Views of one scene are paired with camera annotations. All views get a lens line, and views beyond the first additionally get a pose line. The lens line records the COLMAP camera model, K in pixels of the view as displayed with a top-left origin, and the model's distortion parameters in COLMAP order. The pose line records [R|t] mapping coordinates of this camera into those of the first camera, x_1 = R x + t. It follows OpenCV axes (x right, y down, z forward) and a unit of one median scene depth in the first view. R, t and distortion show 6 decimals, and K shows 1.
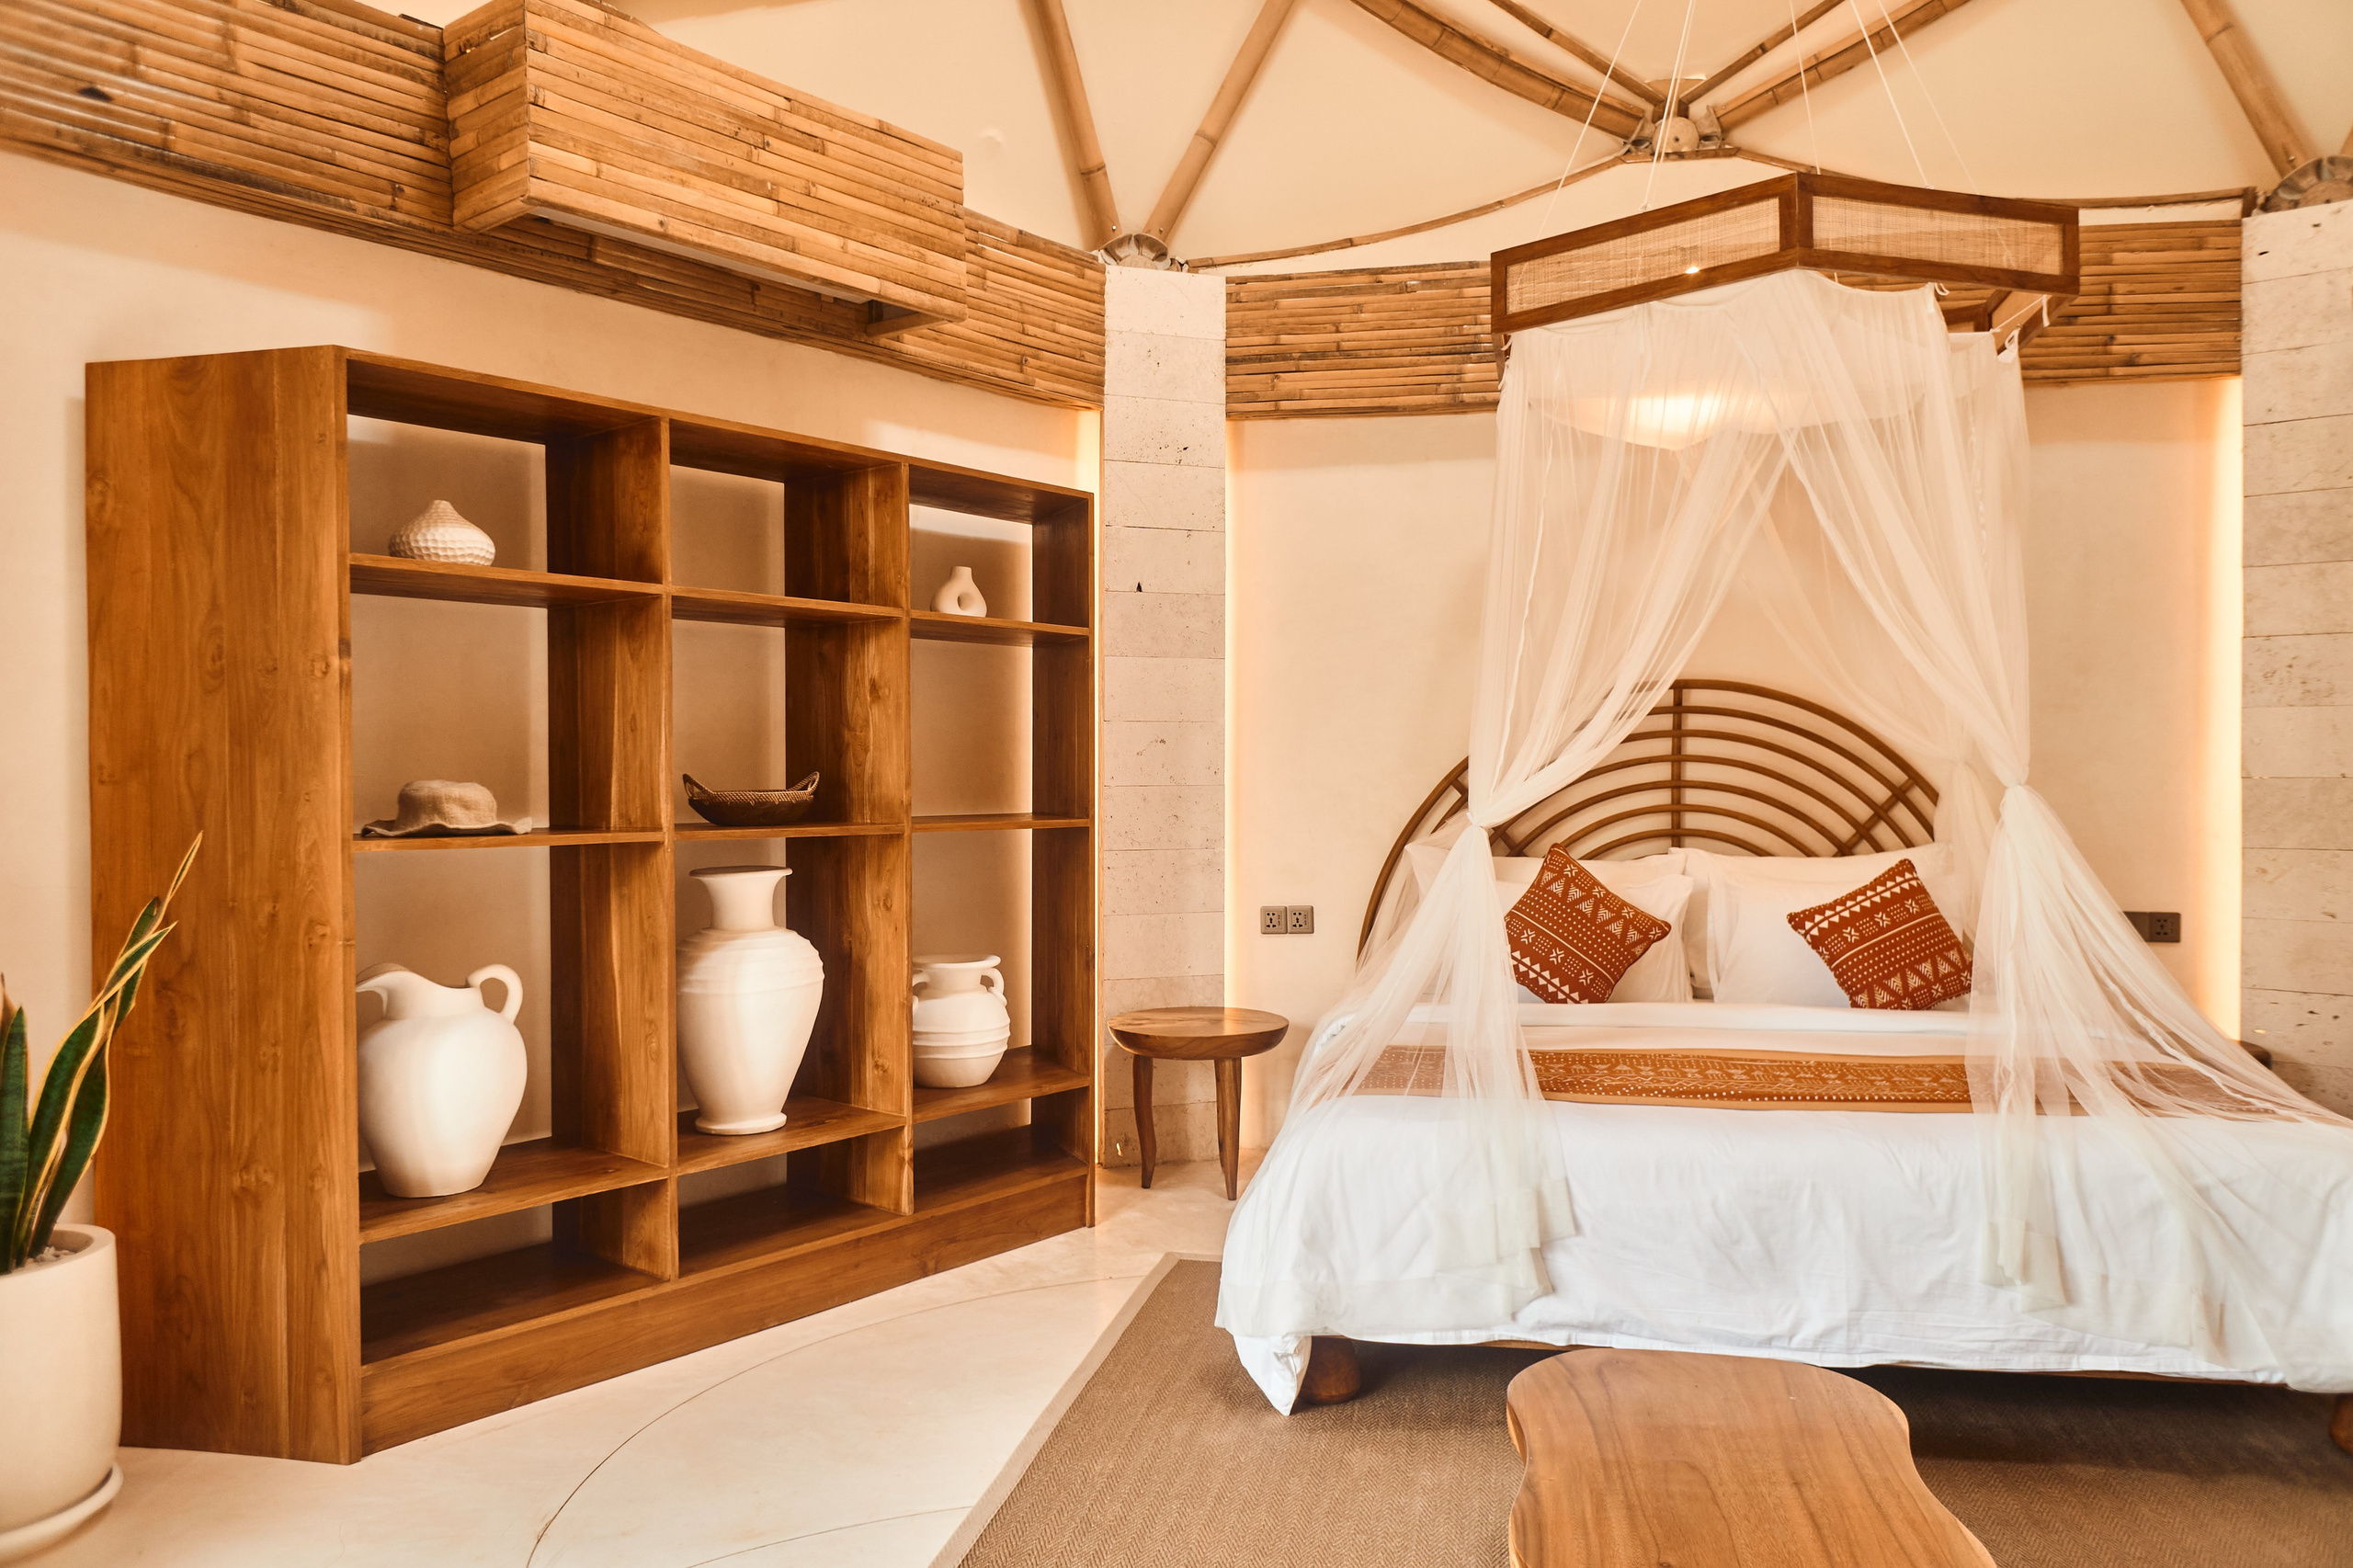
lens RADIAL K [[1623.6, 0, 1147.7], [0, 1623.6, 774.2], [0, 0, 1]] dist [-0.012721, 0.004031]
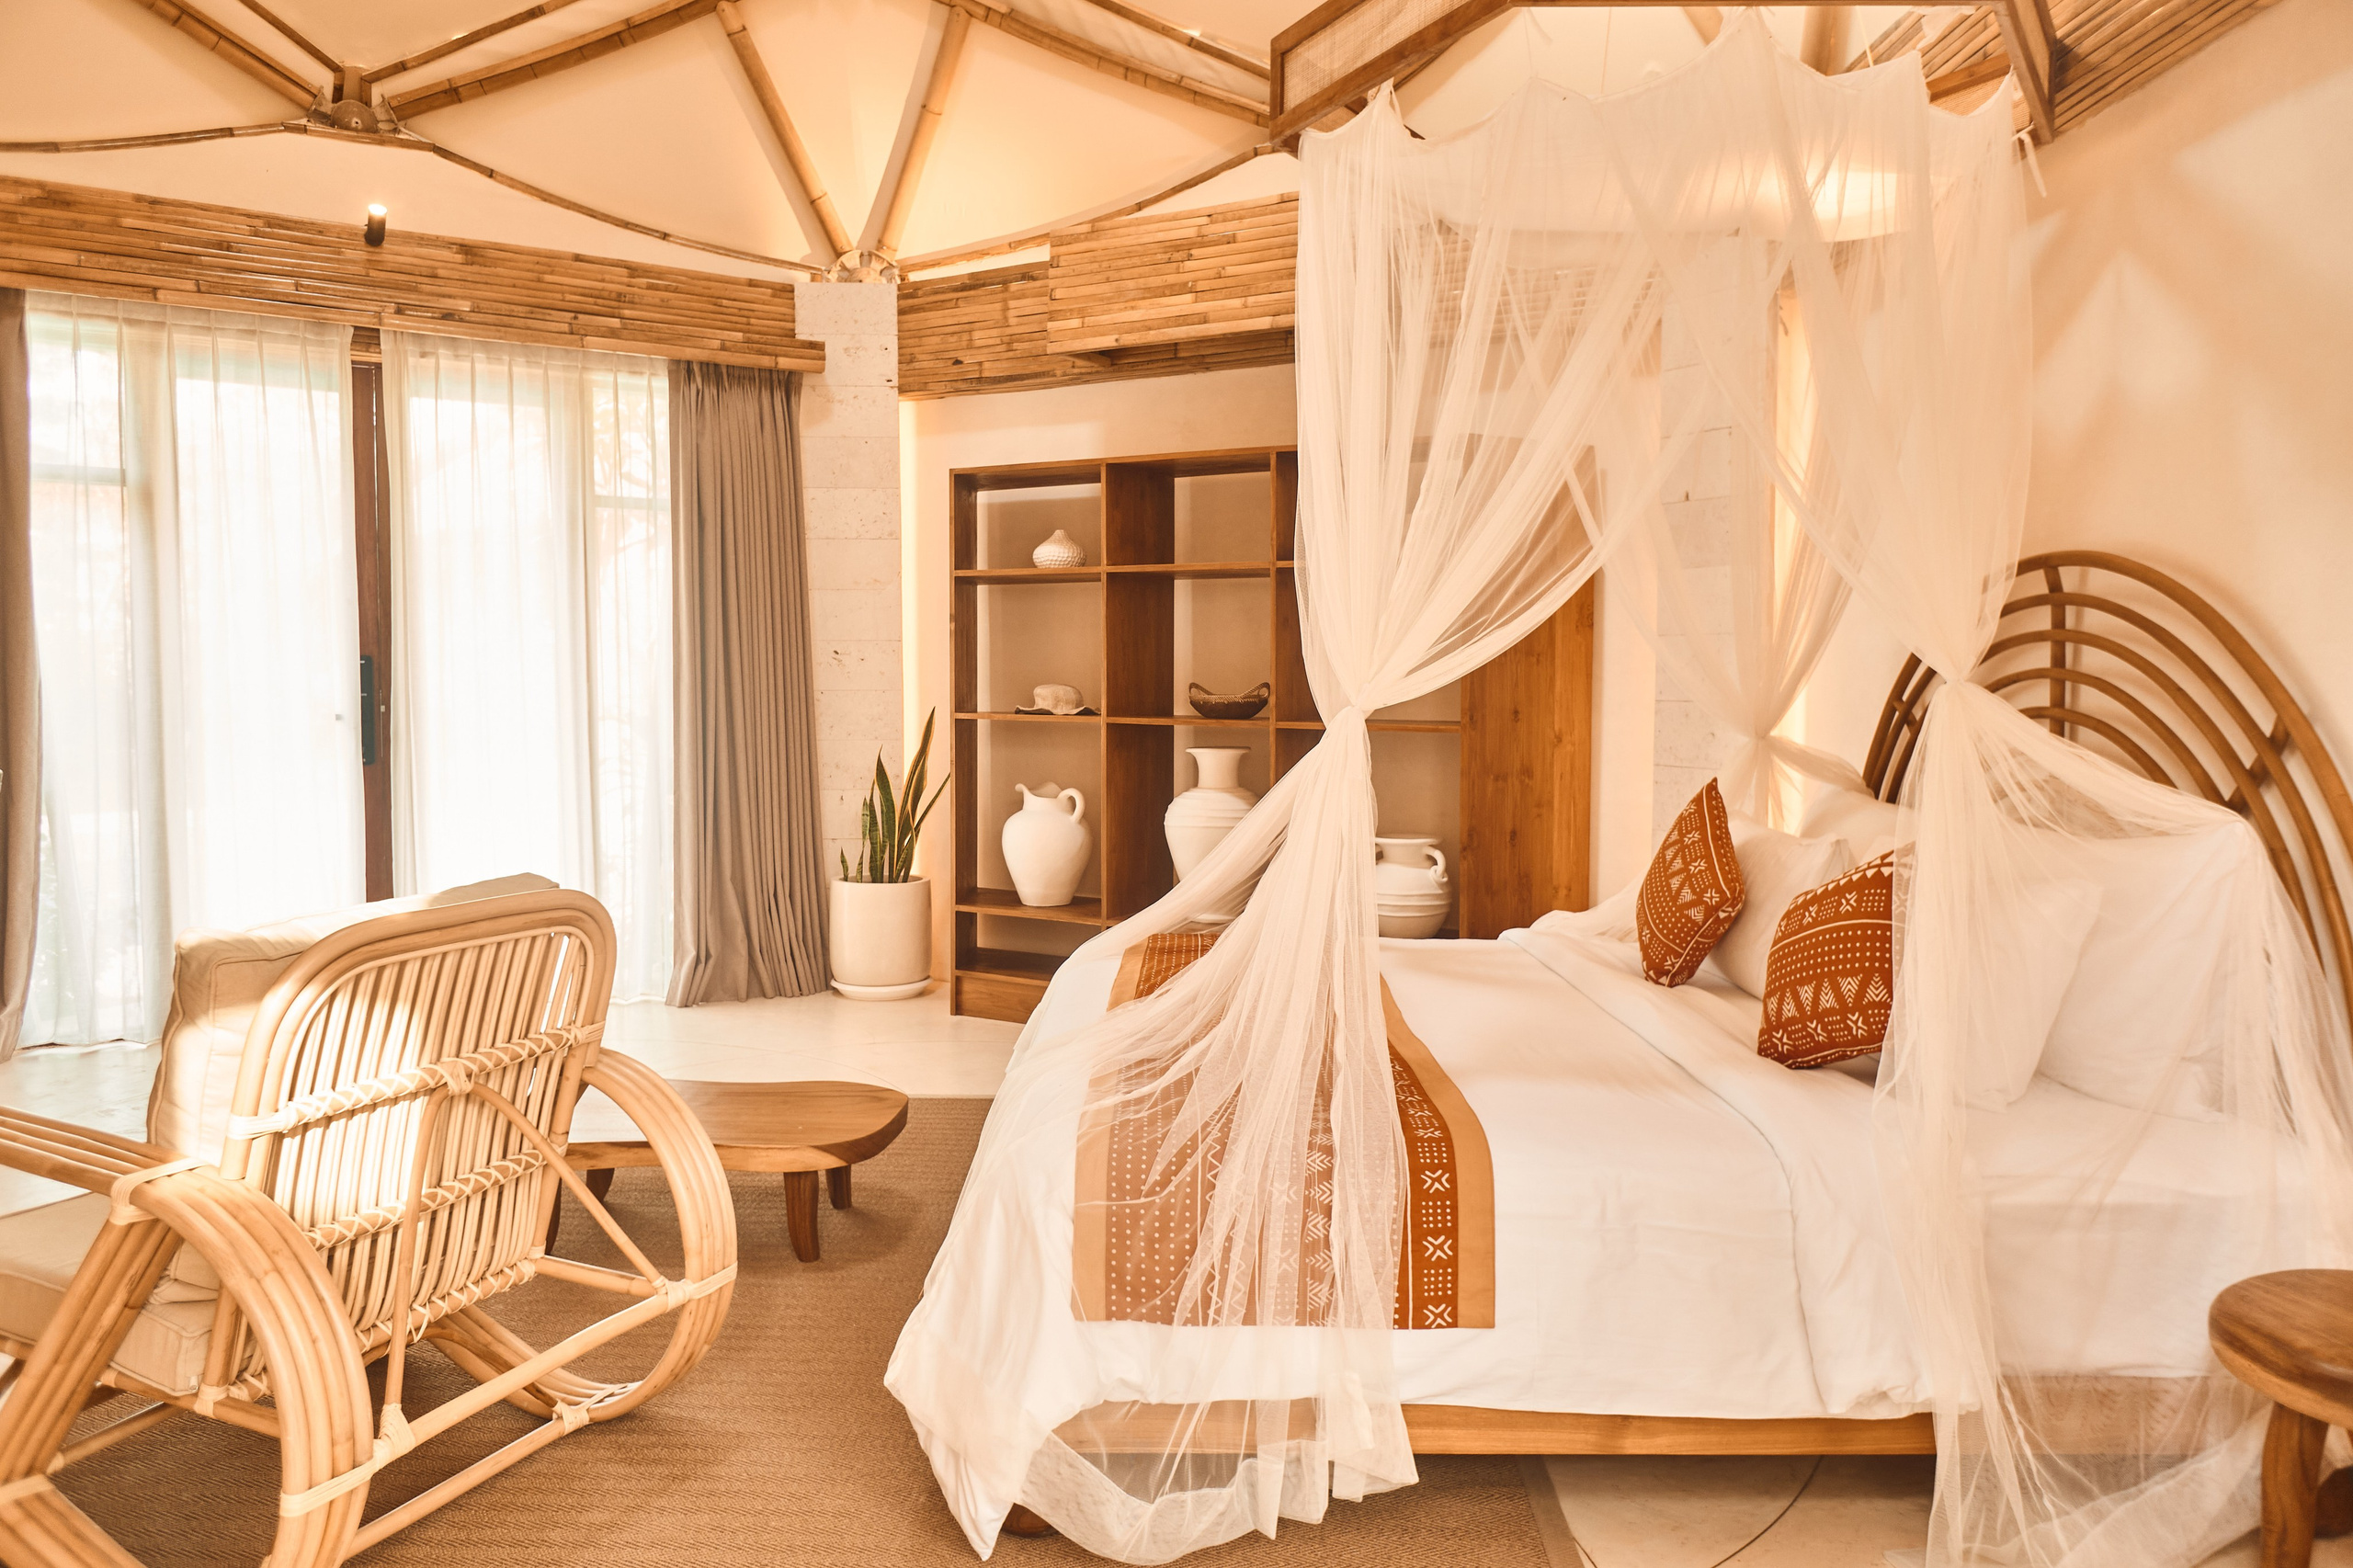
lens RADIAL K [[1623.6, 0, 1147.7], [0, 1623.6, 774.2], [0, 0, 1]] dist [-0.012721, 0.004031]
pose [[0.153690, 0.057795, -0.986427, 1.241659], [-0.017230, 0.998293, 0.055806, 0.000147], [0.987969, 0.008419, 0.154424, 0.738658]]
